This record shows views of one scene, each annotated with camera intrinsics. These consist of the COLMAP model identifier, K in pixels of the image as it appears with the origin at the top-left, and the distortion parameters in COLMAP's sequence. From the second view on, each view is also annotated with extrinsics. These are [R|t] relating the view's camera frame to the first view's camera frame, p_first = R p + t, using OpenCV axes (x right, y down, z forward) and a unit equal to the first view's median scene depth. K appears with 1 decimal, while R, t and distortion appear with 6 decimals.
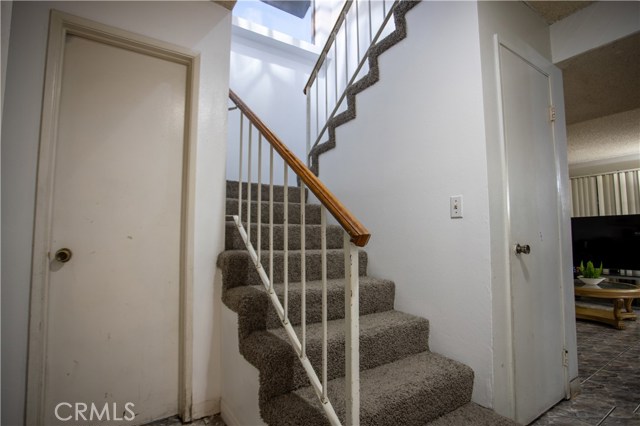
lens RADIAL K [[326.4, 0, 320.0], [0, 326.4, 213.0], [0, 0, 1]] dist [-0.074973, 0.033874]
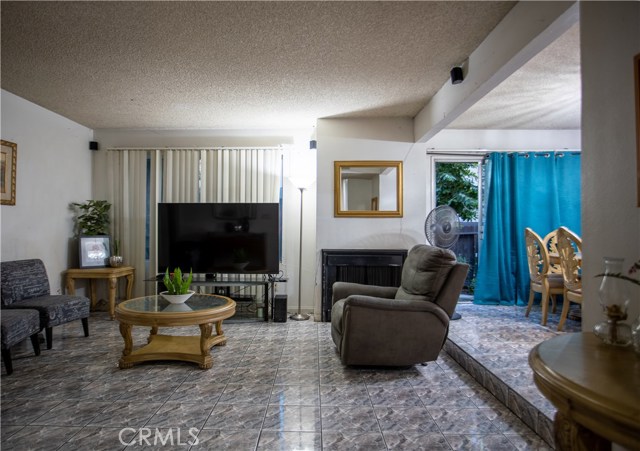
lens RADIAL K [[403.6, 0, 320.0], [0, 403.6, 225.5], [0, 0, 1]] dist [-0.004414, -0.000776]
pose [[0.554218, 0.009784, 0.832314, 0.270716], [-0.056983, 0.998031, 0.026212, 0.023194], [-0.830419, -0.061955, 0.553684, 0.246846]]
